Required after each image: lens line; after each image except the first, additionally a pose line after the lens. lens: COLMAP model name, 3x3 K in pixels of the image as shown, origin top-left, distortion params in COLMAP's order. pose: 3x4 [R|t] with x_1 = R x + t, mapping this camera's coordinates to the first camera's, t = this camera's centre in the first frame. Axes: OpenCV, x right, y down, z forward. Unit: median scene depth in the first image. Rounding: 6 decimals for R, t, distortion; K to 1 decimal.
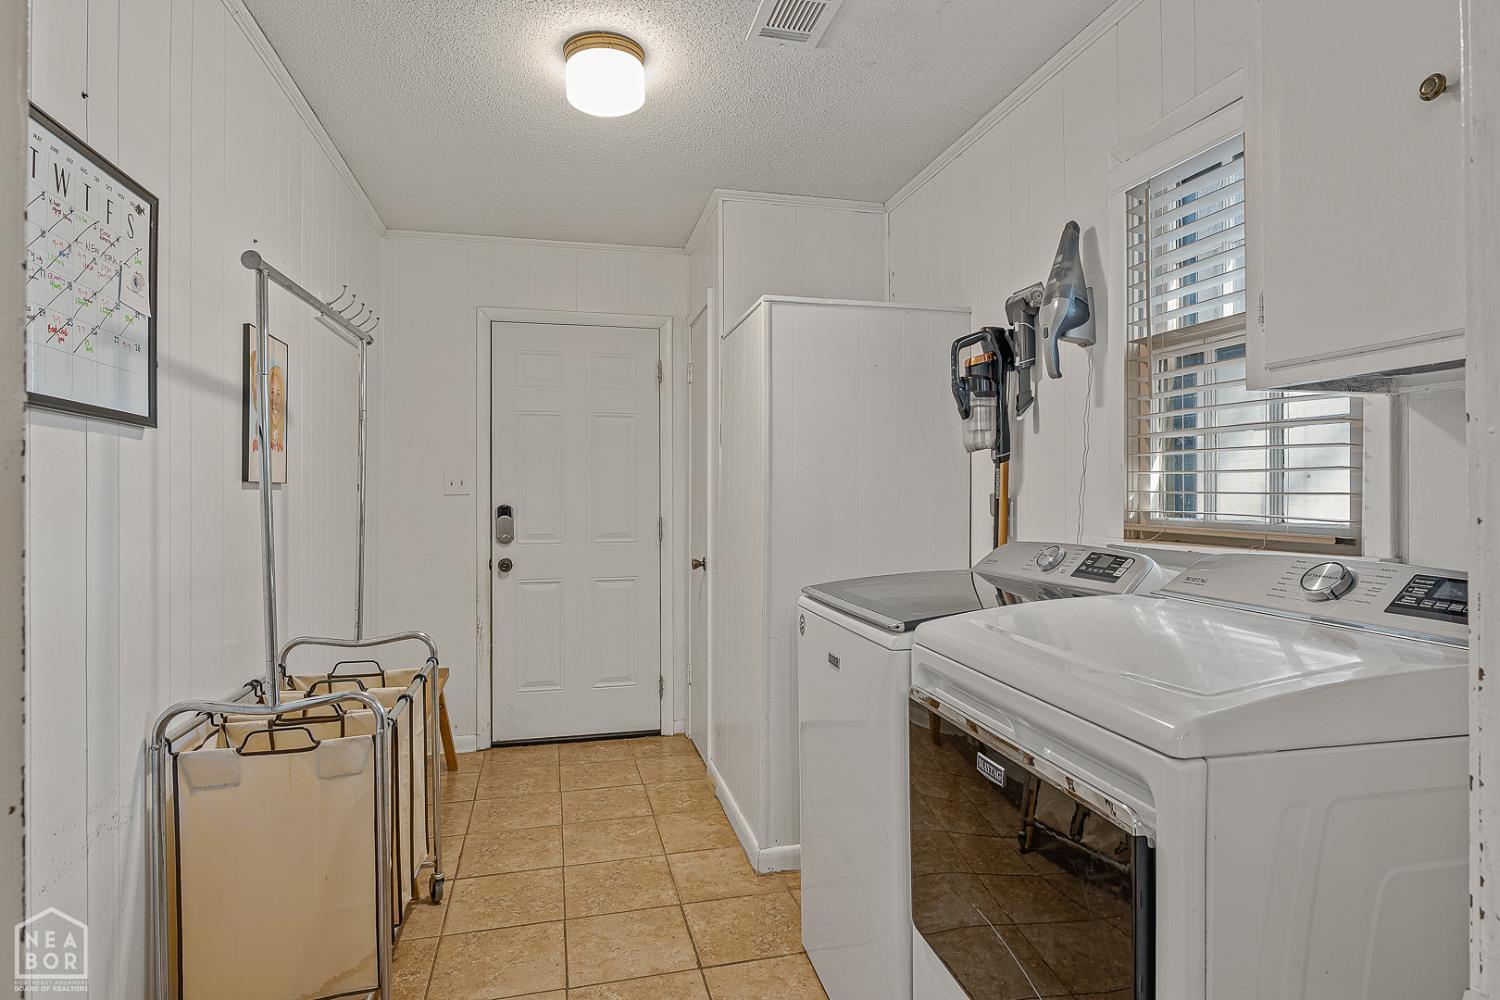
lens RADIAL K [[805.9, 0, 750.8], [0, 805.9, 489.7], [0, 0, 1]] dist [-0.004935, -0.001344]
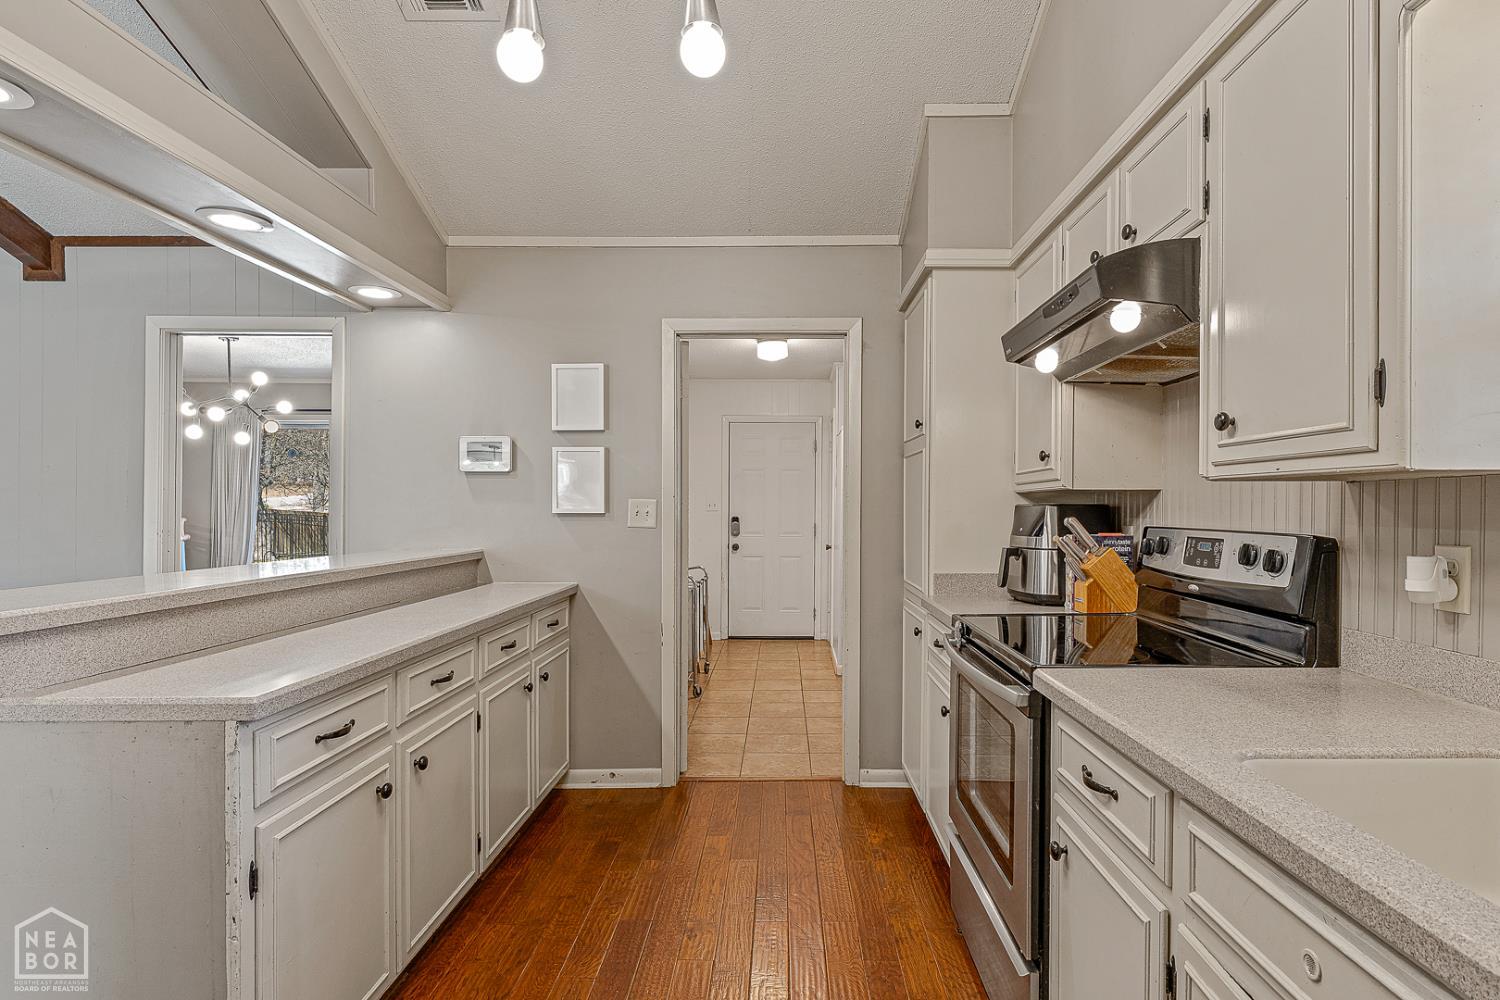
lens RADIAL K [[779.5, 0, 751.4], [0, 779.5, 506.2], [0, 0, 1]] dist [0.001449, 0.000169]
pose [[0.959841, 0.007274, -0.280449, 0.267340], [-0.007220, 0.999973, 0.001226, -0.009119], [0.280450, 0.000848, 0.959868, -0.822904]]
